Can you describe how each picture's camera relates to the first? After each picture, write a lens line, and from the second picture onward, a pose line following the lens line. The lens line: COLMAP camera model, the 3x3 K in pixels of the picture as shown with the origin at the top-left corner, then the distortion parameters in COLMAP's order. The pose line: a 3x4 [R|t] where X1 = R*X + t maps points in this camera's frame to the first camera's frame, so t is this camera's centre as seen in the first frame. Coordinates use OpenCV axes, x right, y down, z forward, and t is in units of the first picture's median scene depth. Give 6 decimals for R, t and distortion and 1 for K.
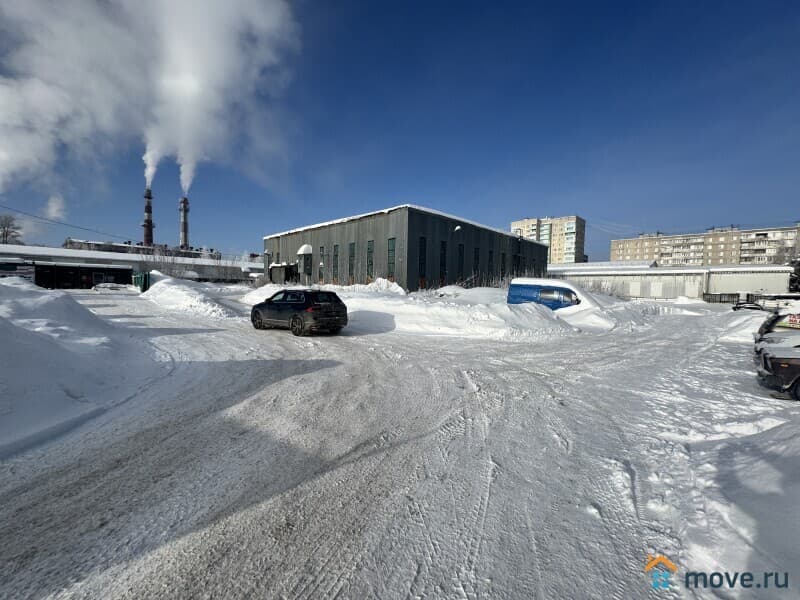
lens RADIAL K [[318.2, 0, 401.2], [0, 318.2, 299.5], [0, 0, 1]] dist [-0.002882, 0.000435]
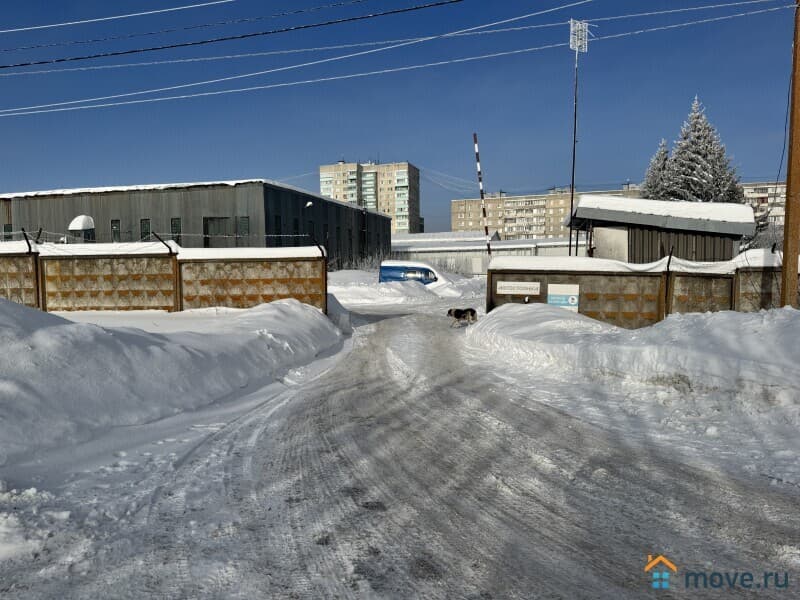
lens RADIAL K [[557.7, 0, 401.4], [0, 557.7, 305.4], [0, 0, 1]] dist [0.033858, -0.021840]
pose [[0.881184, -0.063798, 0.468448, -0.944568], [0.050650, 0.997890, 0.040627, 0.023066], [-0.470052, -0.012073, 0.882556, -1.373963]]
